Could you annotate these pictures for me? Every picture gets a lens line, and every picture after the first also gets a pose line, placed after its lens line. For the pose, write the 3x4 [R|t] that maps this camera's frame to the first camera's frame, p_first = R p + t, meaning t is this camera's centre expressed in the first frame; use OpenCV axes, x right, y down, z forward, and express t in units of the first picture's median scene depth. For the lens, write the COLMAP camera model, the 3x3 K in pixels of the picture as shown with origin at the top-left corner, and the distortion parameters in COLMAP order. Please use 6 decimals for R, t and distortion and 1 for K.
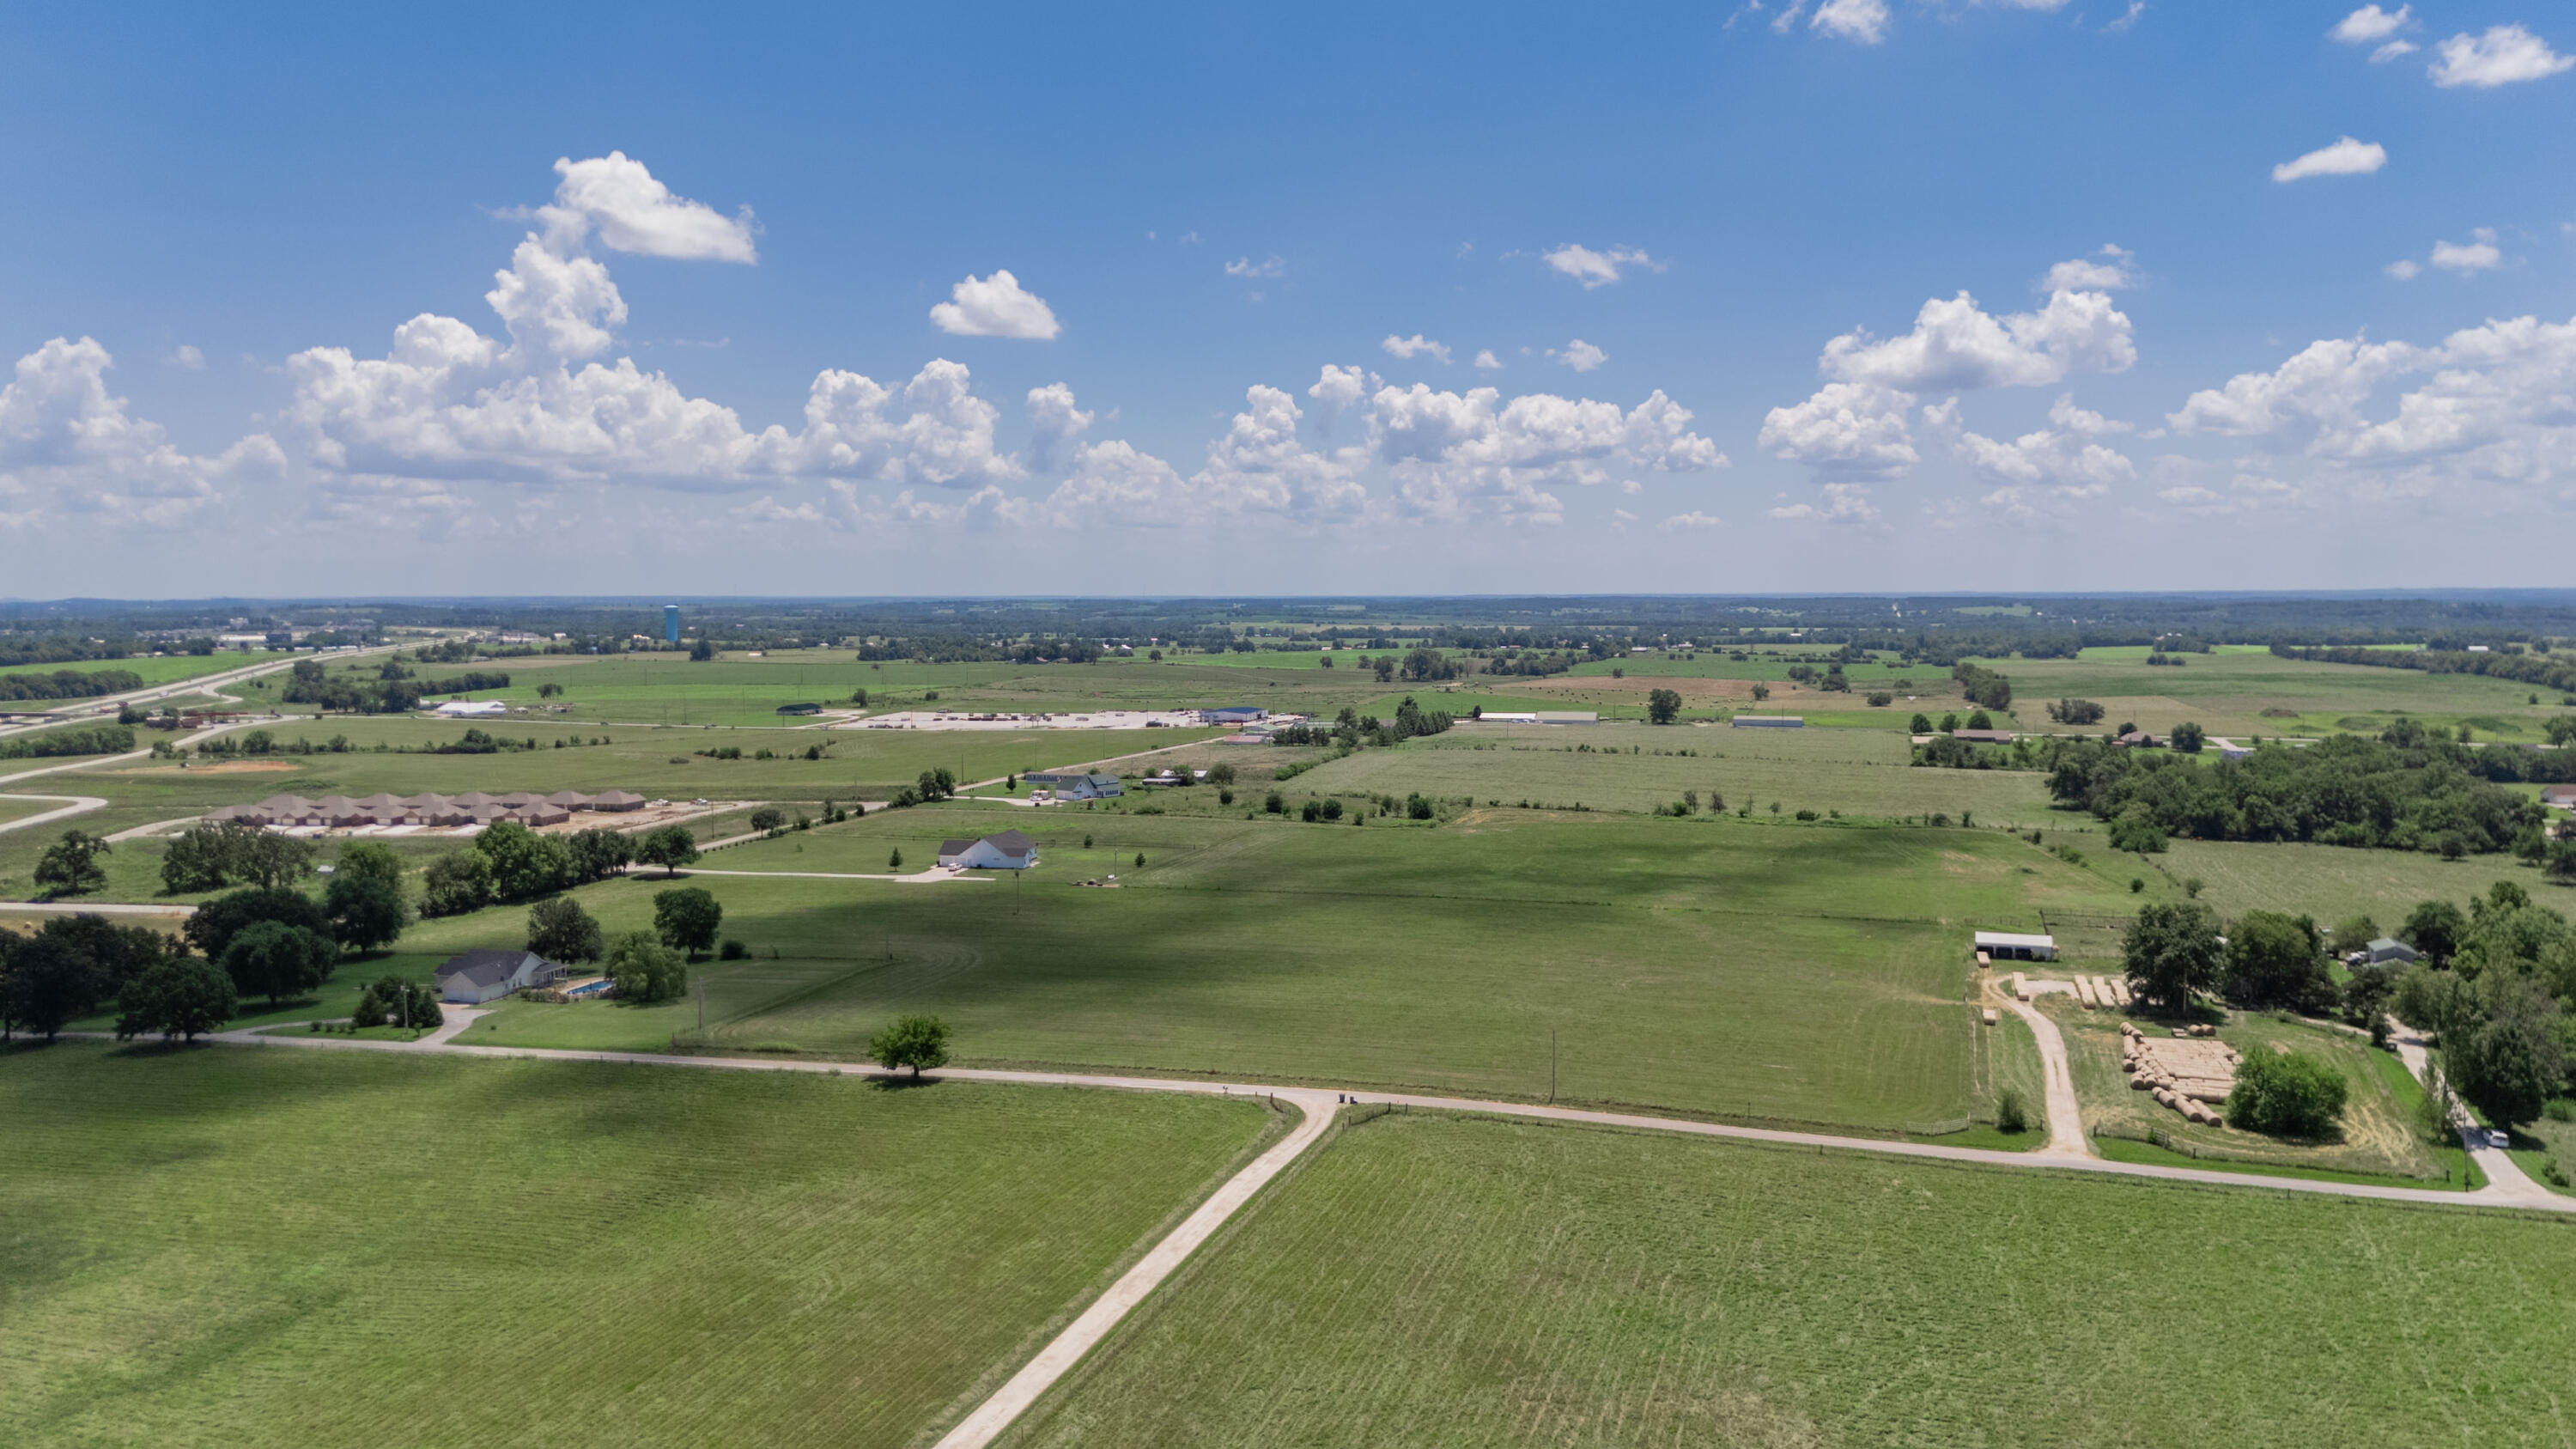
lens RADIAL K [[1967.4, 0, 1283.5], [0, 1967.4, 739.3], [0, 0, 1]] dist [0.089049, -0.096657]
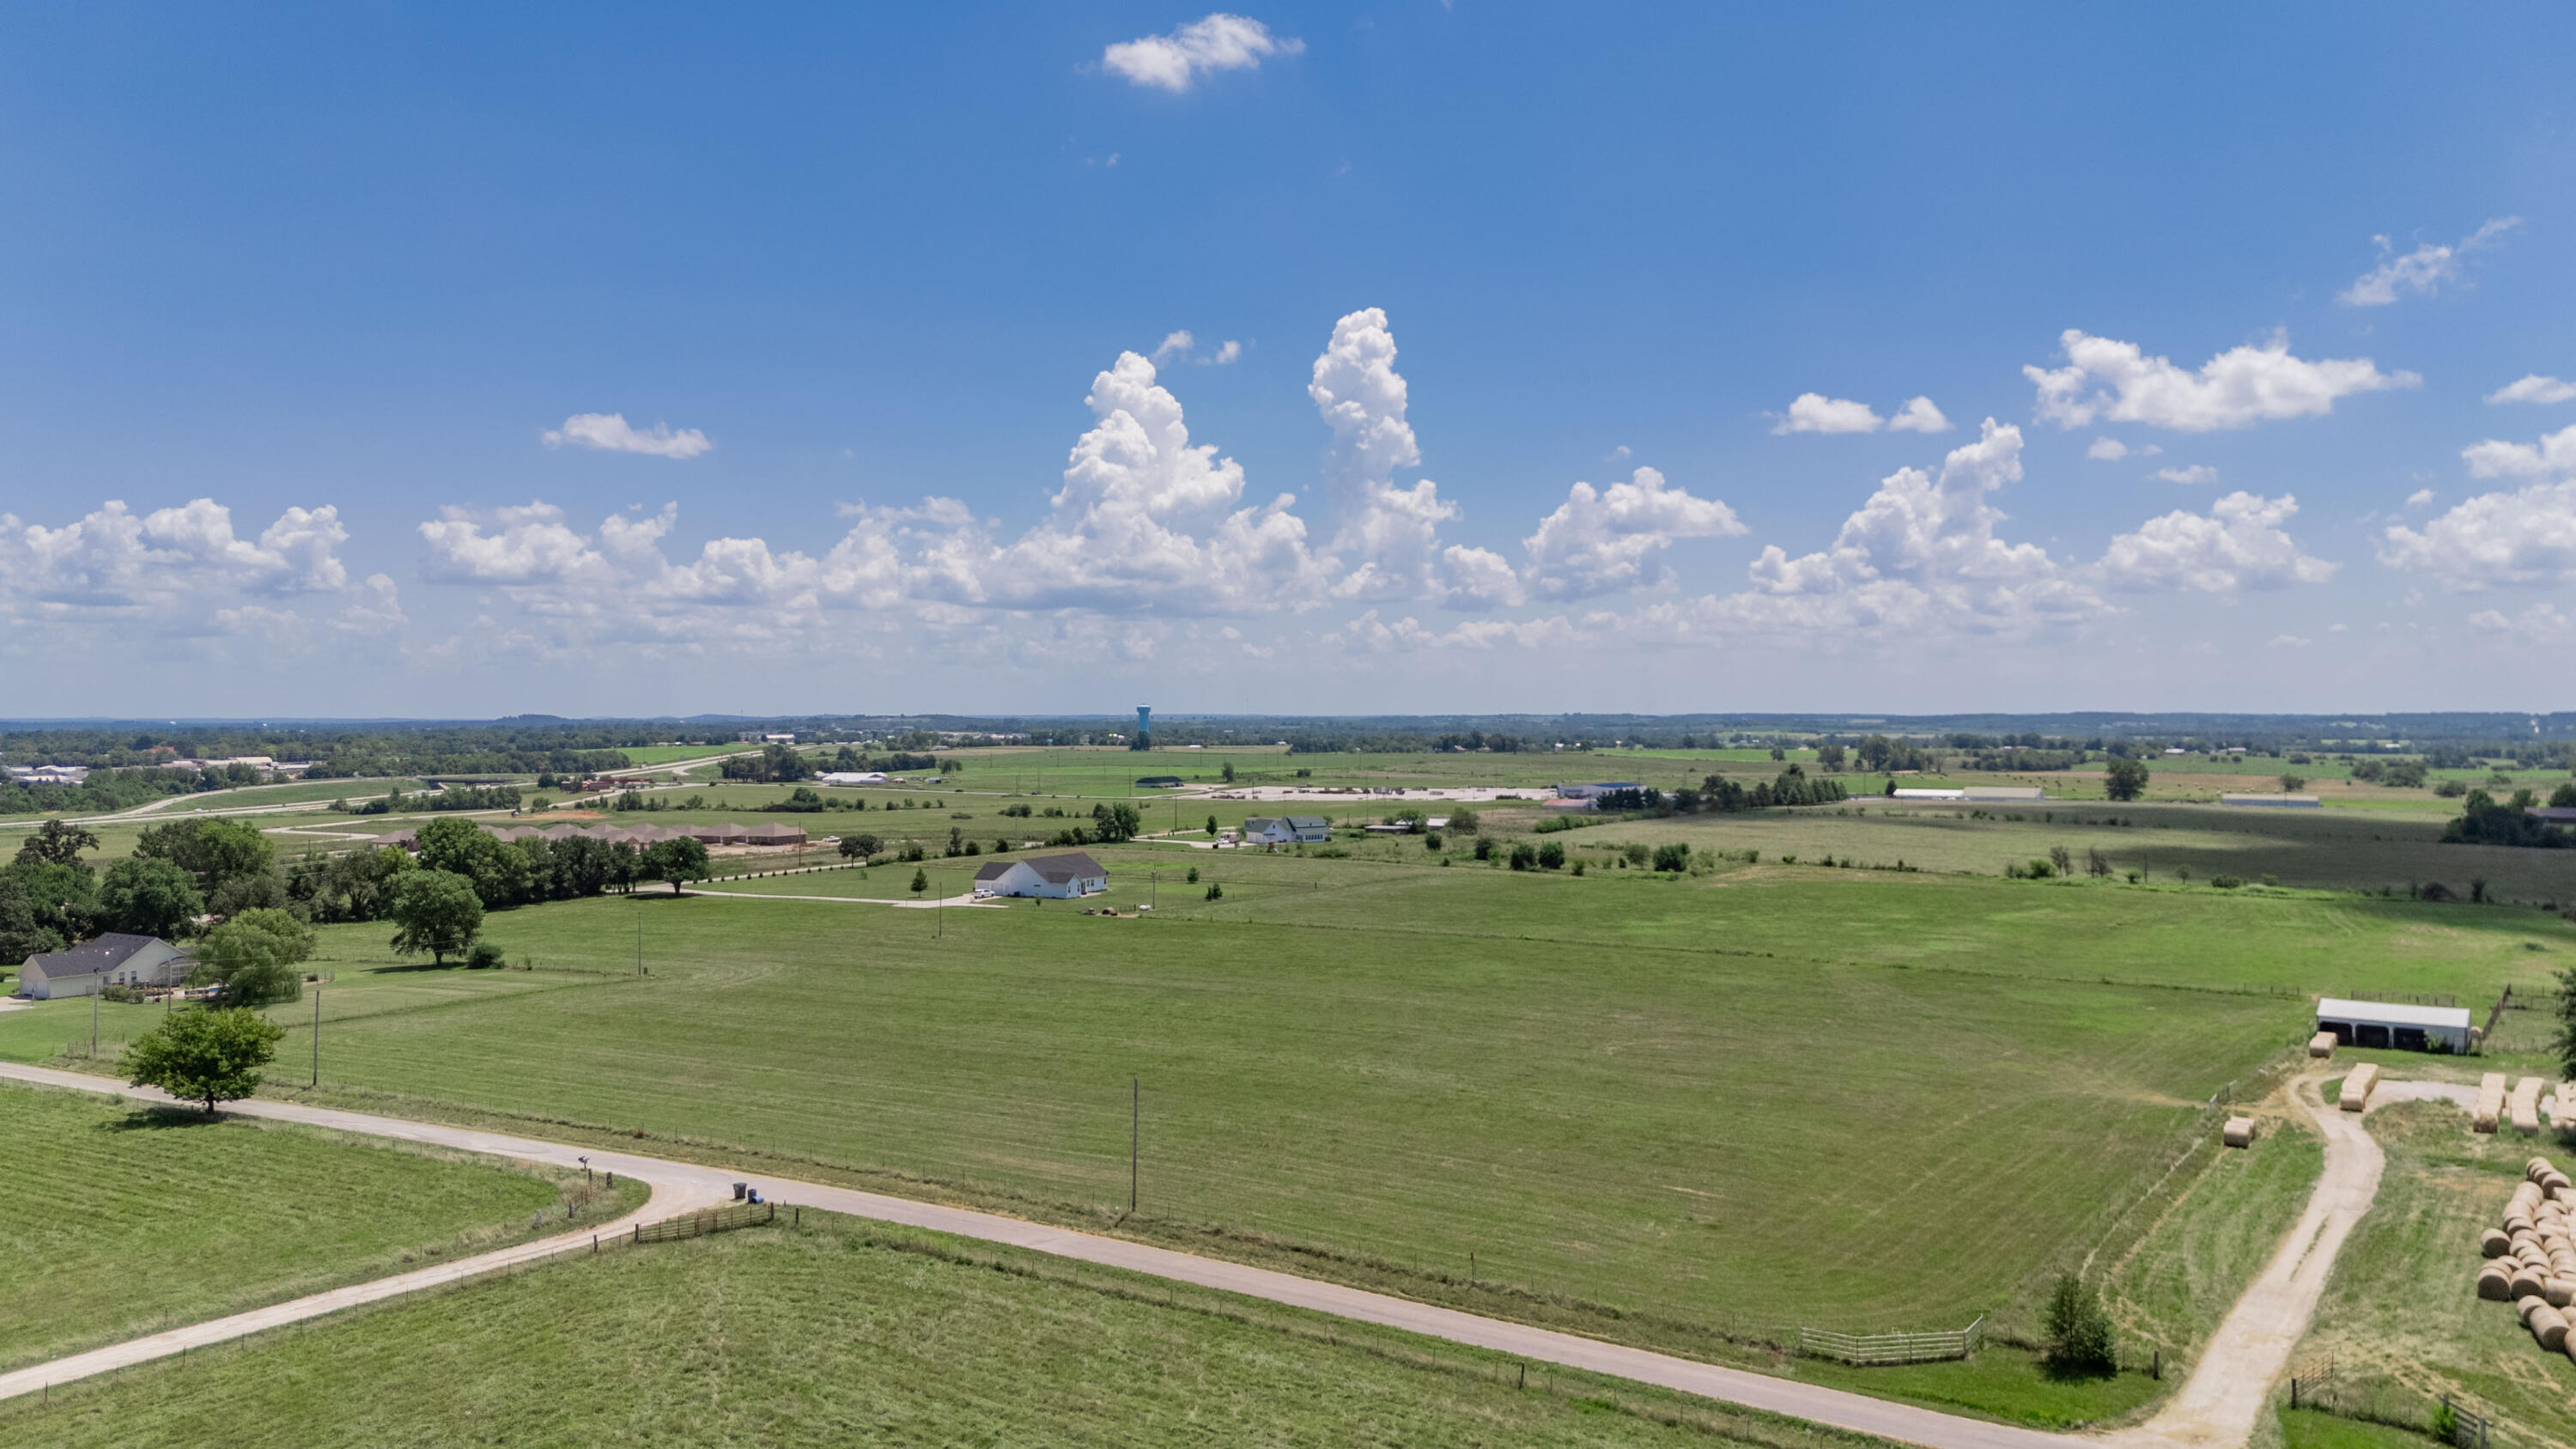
lens RADIAL K [[1927.8, 0, 1292.6], [0, 1927.8, 713.5], [0, 0, 1]] dist [0.106118, -0.112132]
pose [[0.962741, 0.002845, -0.270411, 0.132144], [-0.024290, 0.996812, -0.075994, 0.040010], [0.269333, 0.079730, 0.959741, 0.231591]]
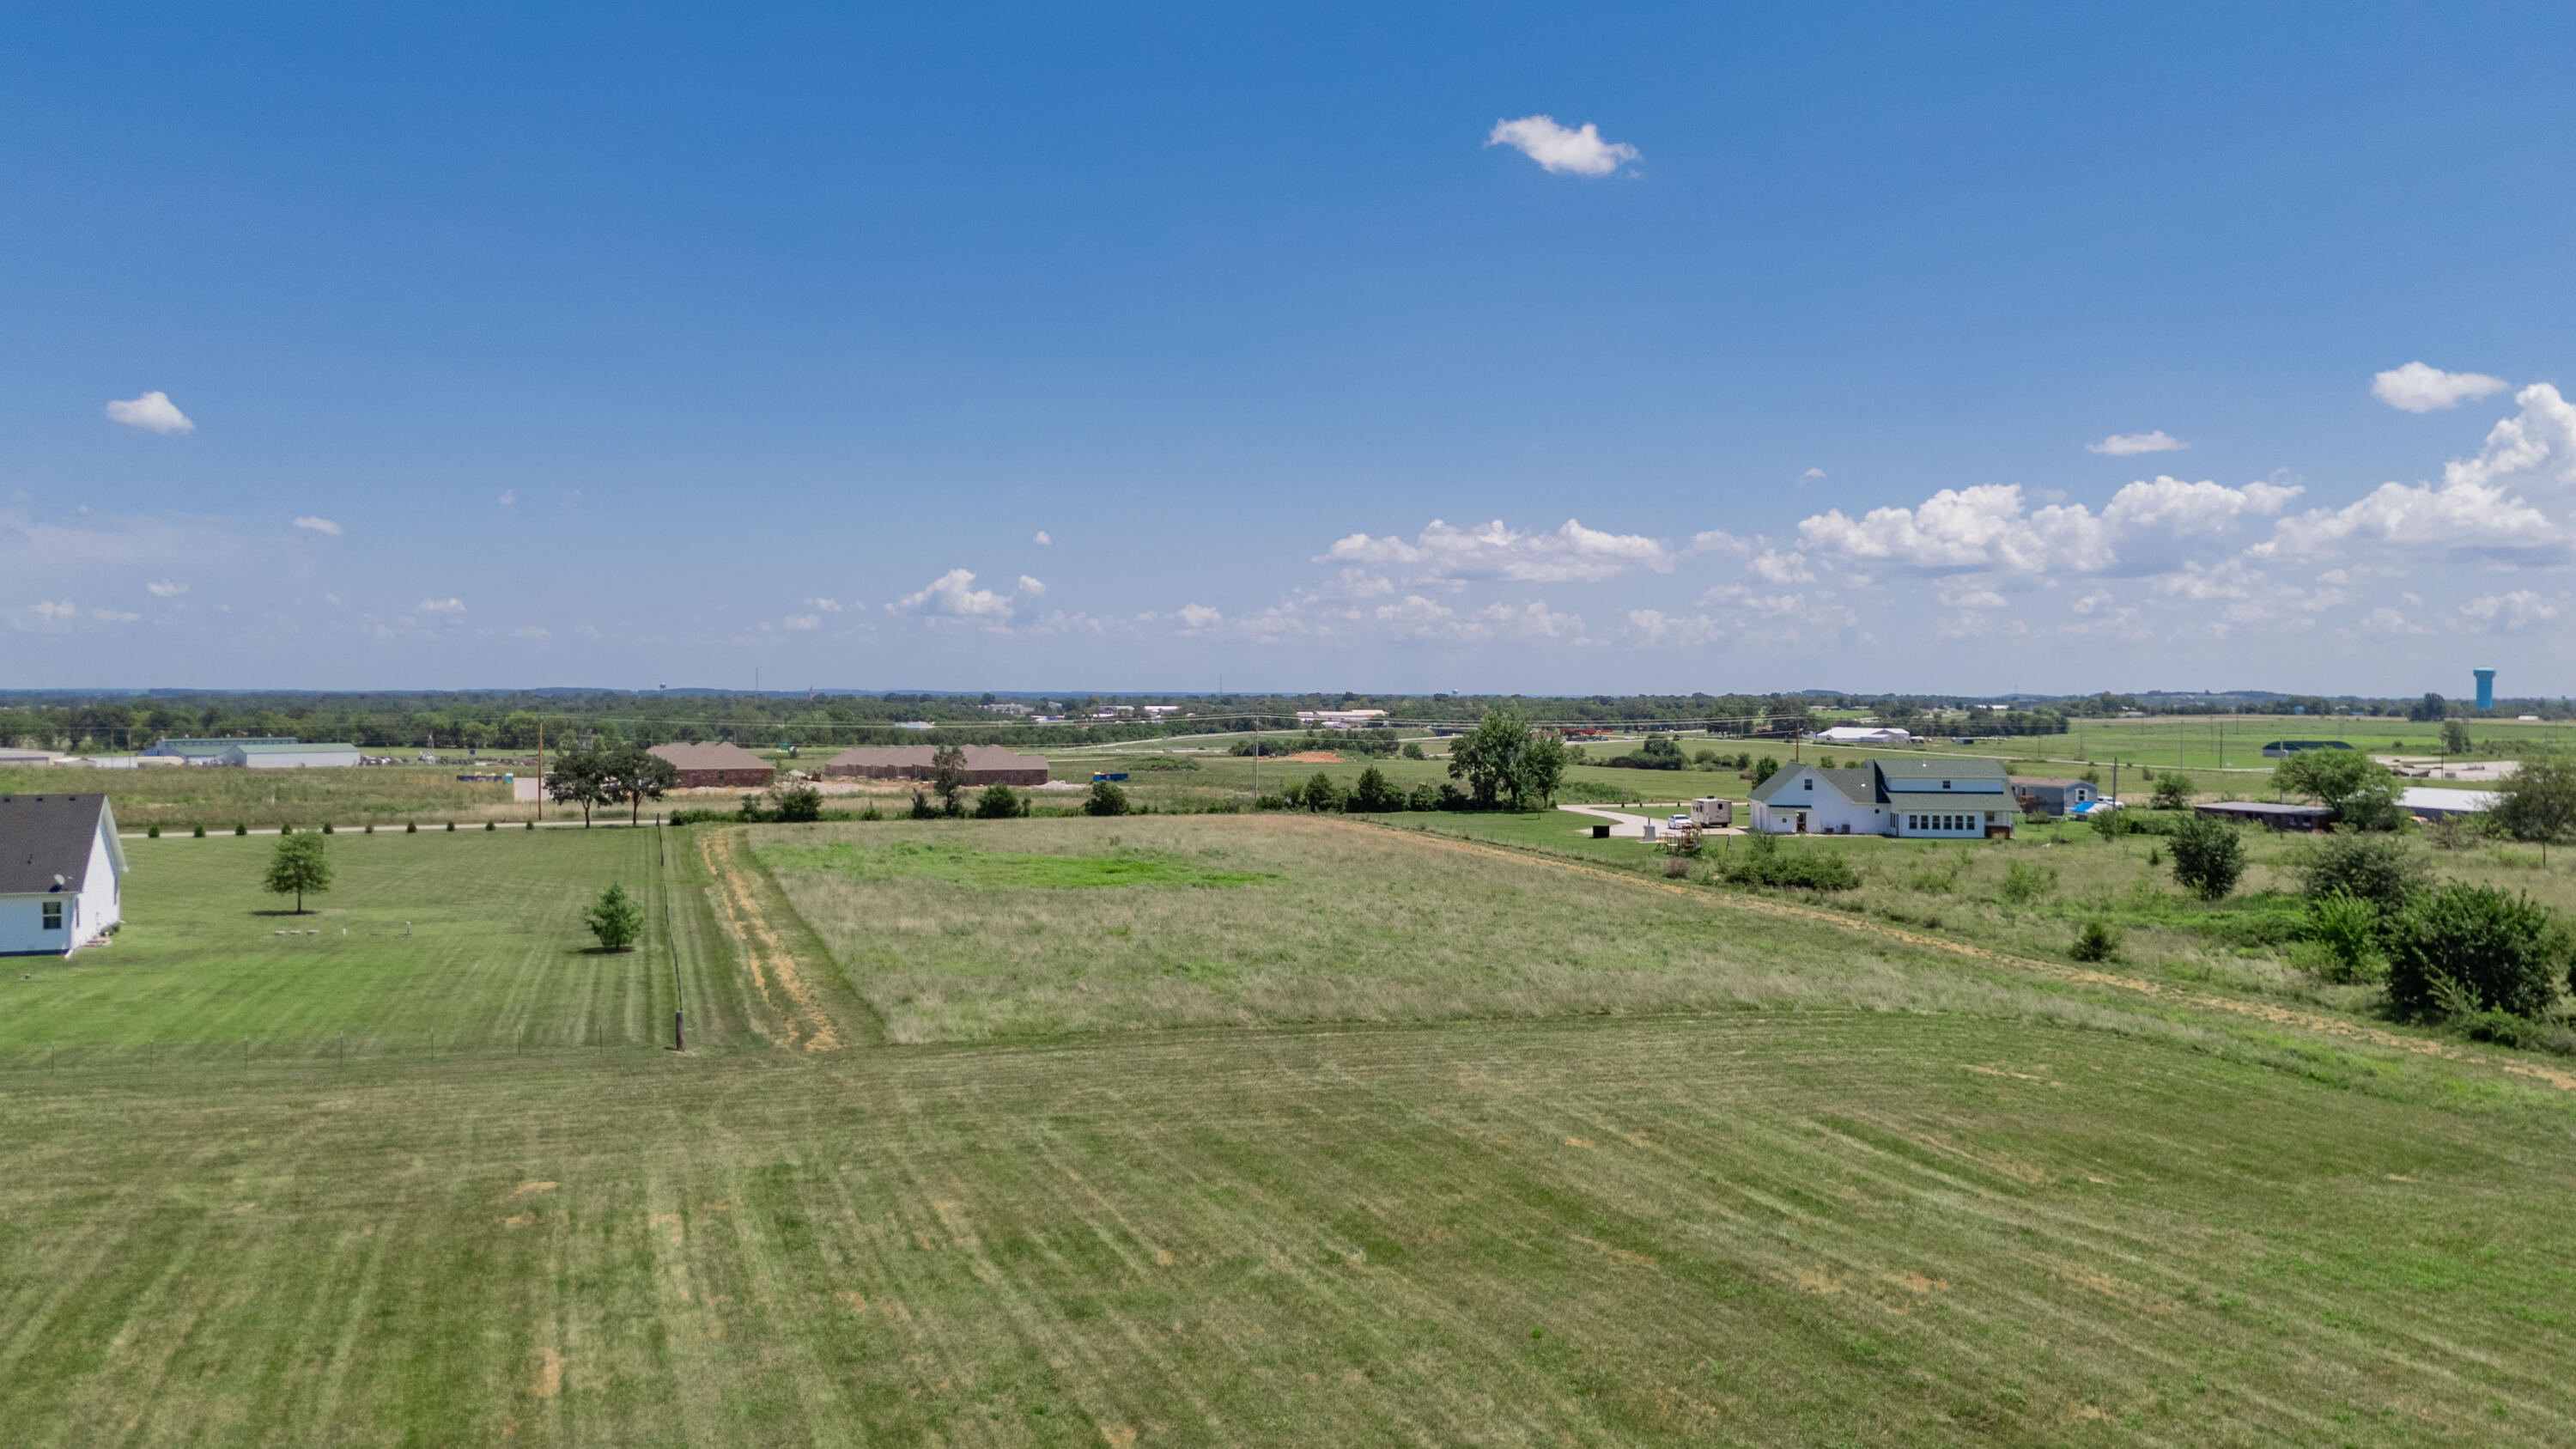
lens RADIAL K [[1878.0, 0, 1247.5], [0, 1878.0, 613.8], [0, 0, 1]] dist [0.084463, -0.128359]
pose [[0.553709, -0.032788, -0.832064, 0.080116], [-0.070728, 0.993762, -0.086227, 0.030311], [0.829701, 0.106595, 0.547936, 0.838818]]
